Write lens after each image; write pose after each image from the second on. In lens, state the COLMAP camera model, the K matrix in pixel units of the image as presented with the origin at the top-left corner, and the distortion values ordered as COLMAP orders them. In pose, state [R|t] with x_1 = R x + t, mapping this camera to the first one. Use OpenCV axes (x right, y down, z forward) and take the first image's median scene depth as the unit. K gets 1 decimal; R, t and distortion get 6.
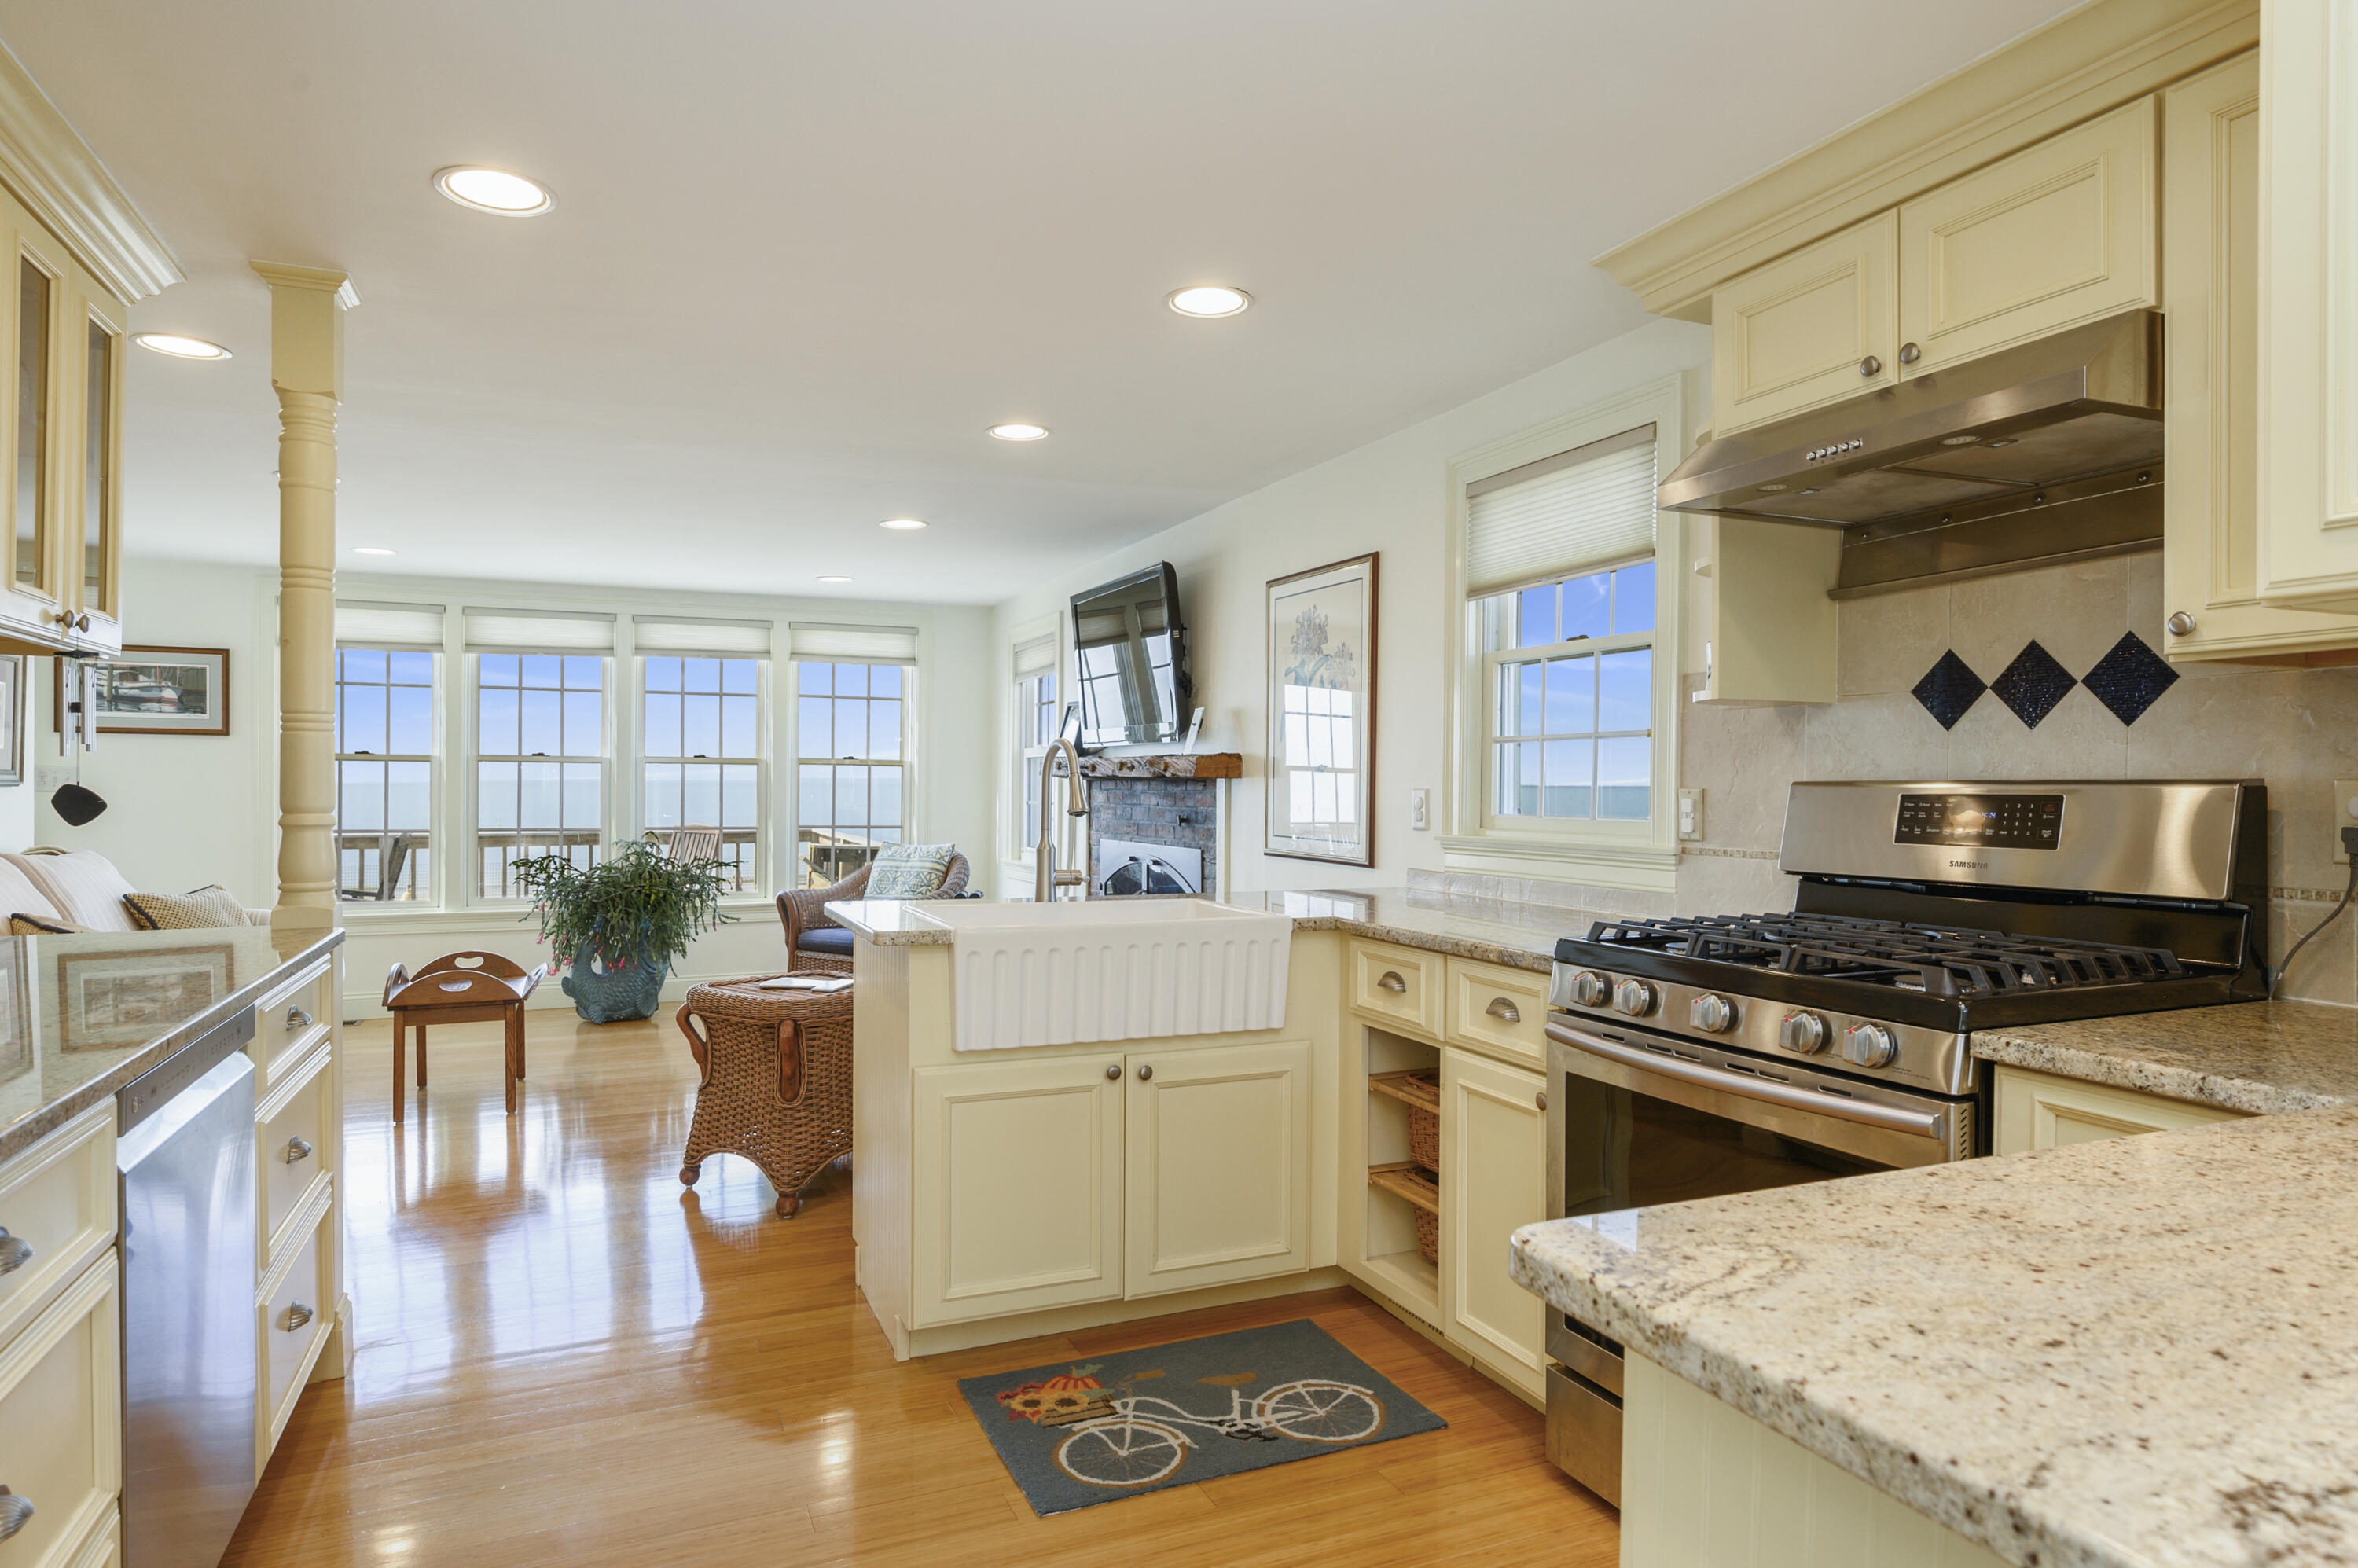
lens RADIAL K [[1344.2, 0, 1167.1], [0, 1344.2, 799.2], [0, 0, 1]] dist [0.003585, -0.000719]
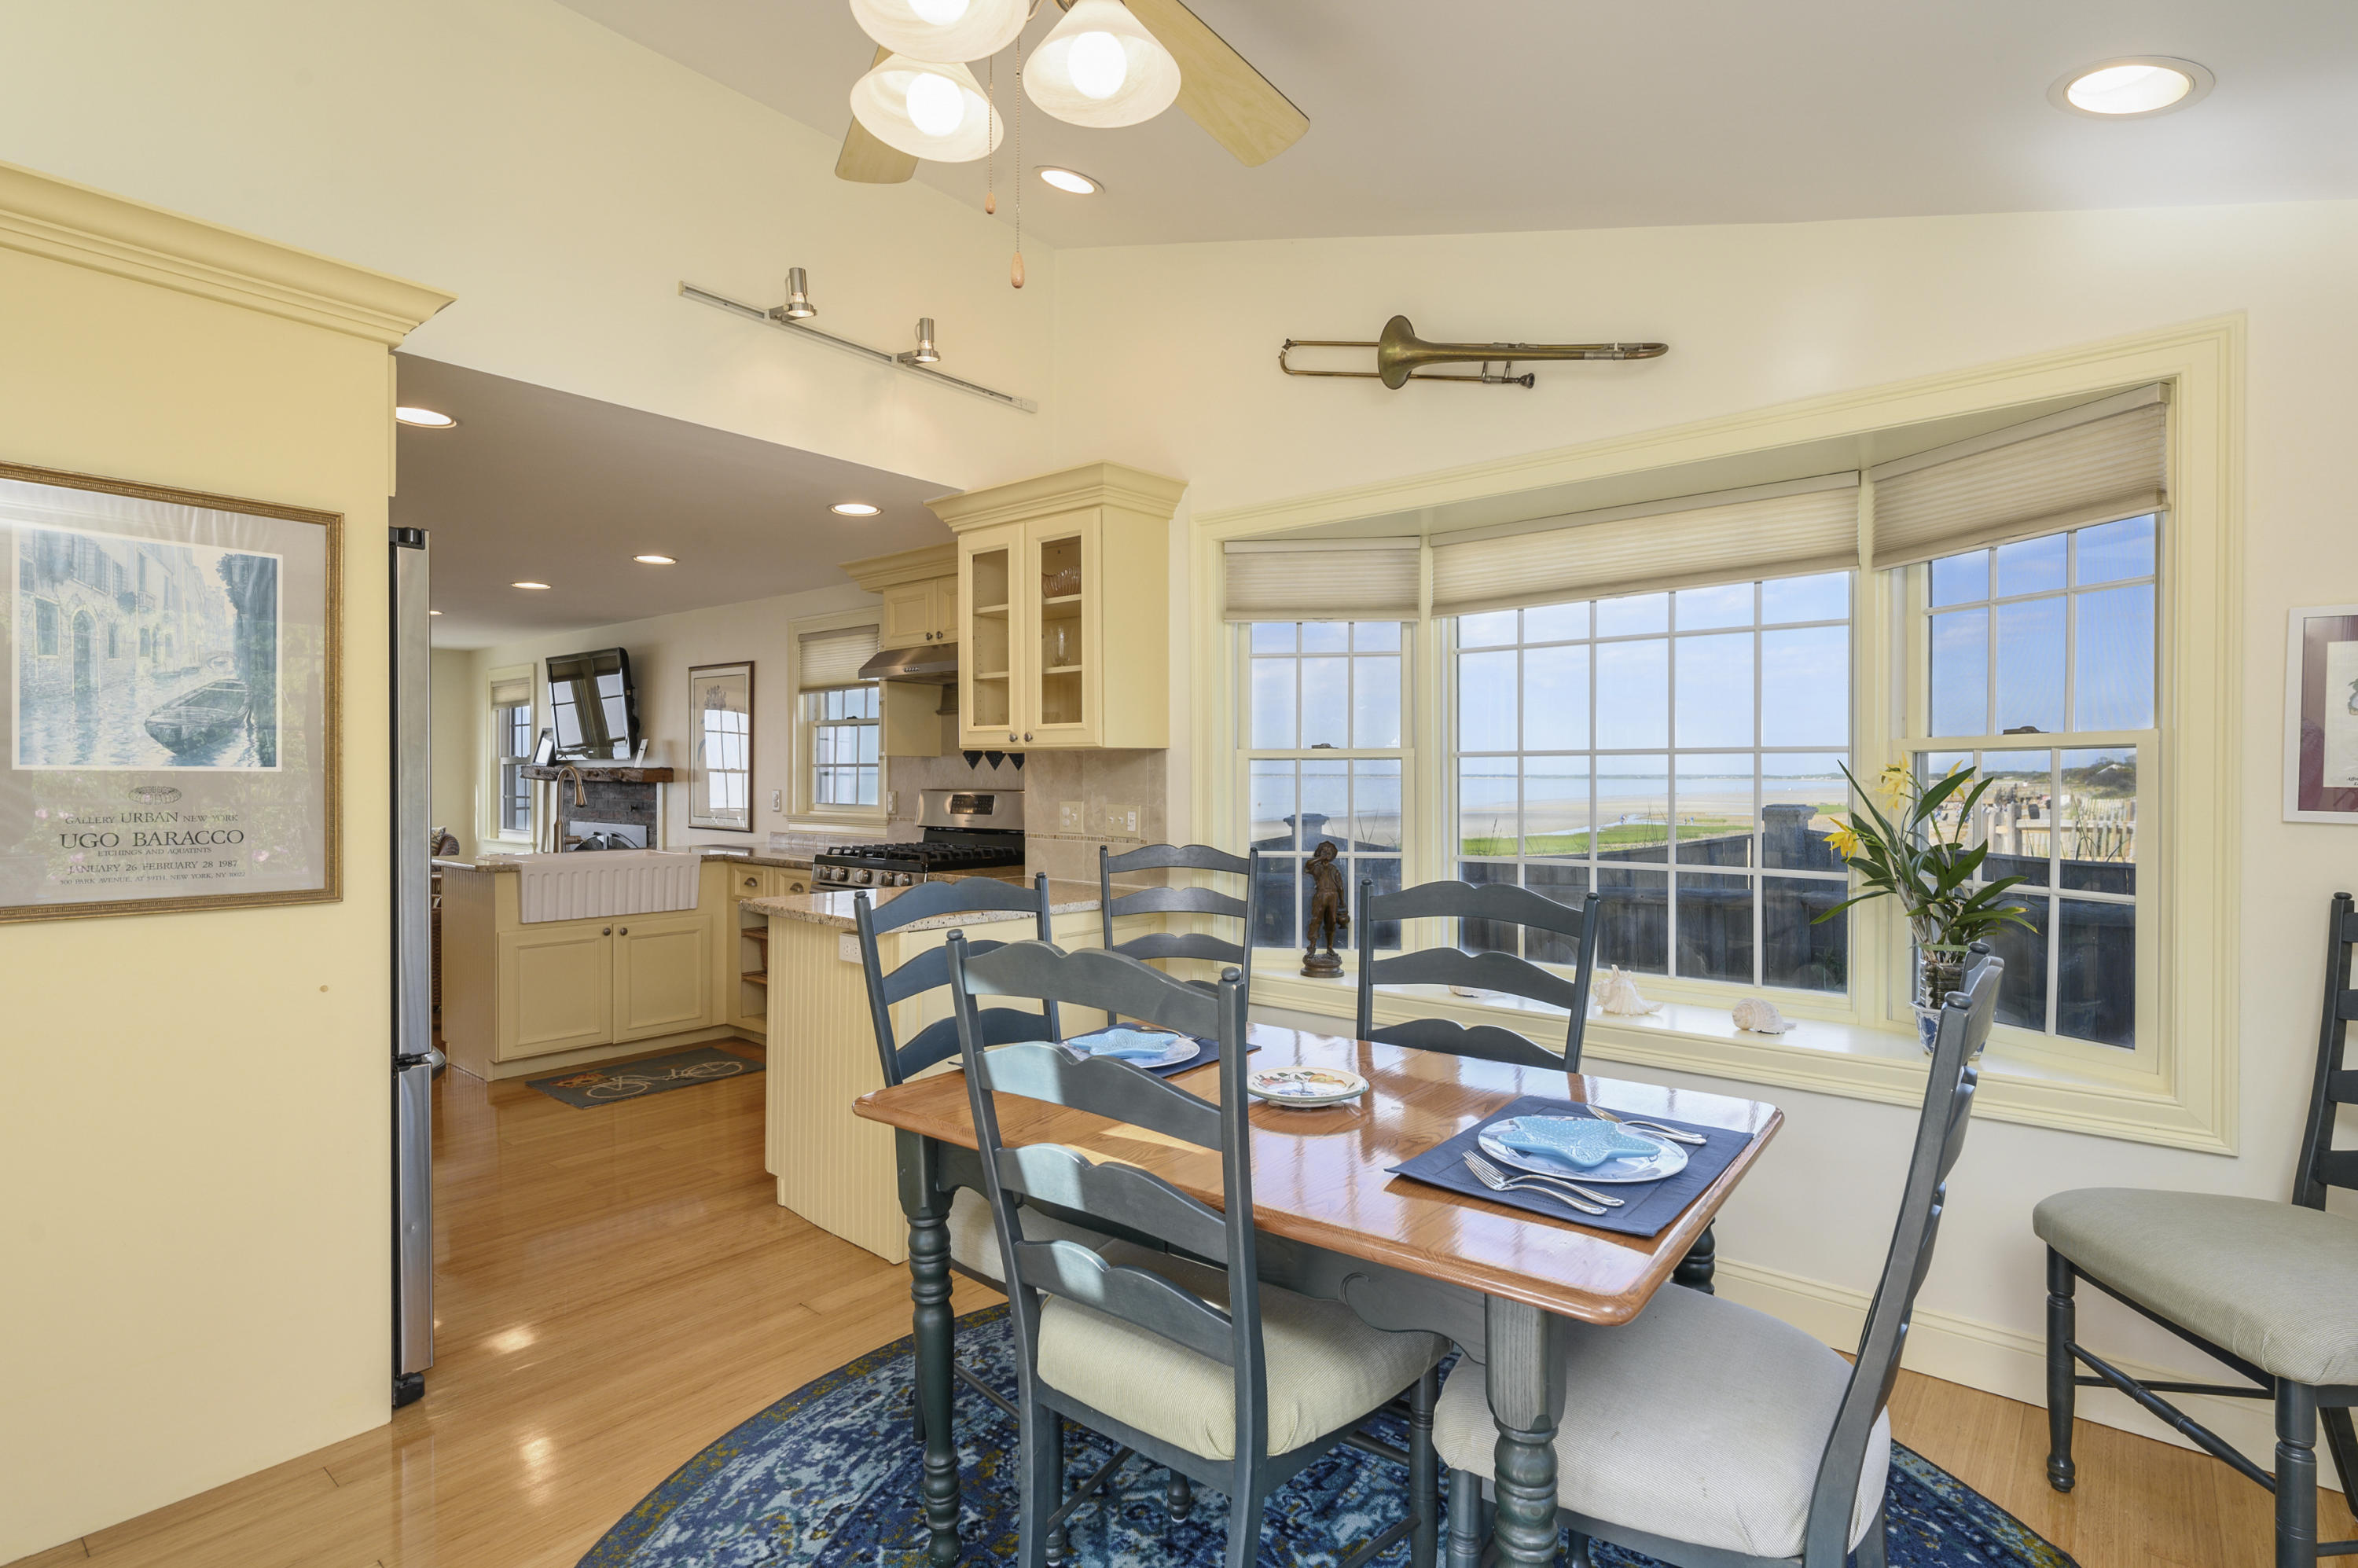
lens RADIAL K [[1085.3, 0, 1172.1], [0, 1085.3, 783.9], [0, 0, 1]] dist [-0.000281, 0.000347]
pose [[0.883899, -0.005970, 0.467639, -0.025554], [0.006294, 0.999980, 0.000869, -0.009850], [-0.467635, 0.002175, 0.883919, -0.445355]]
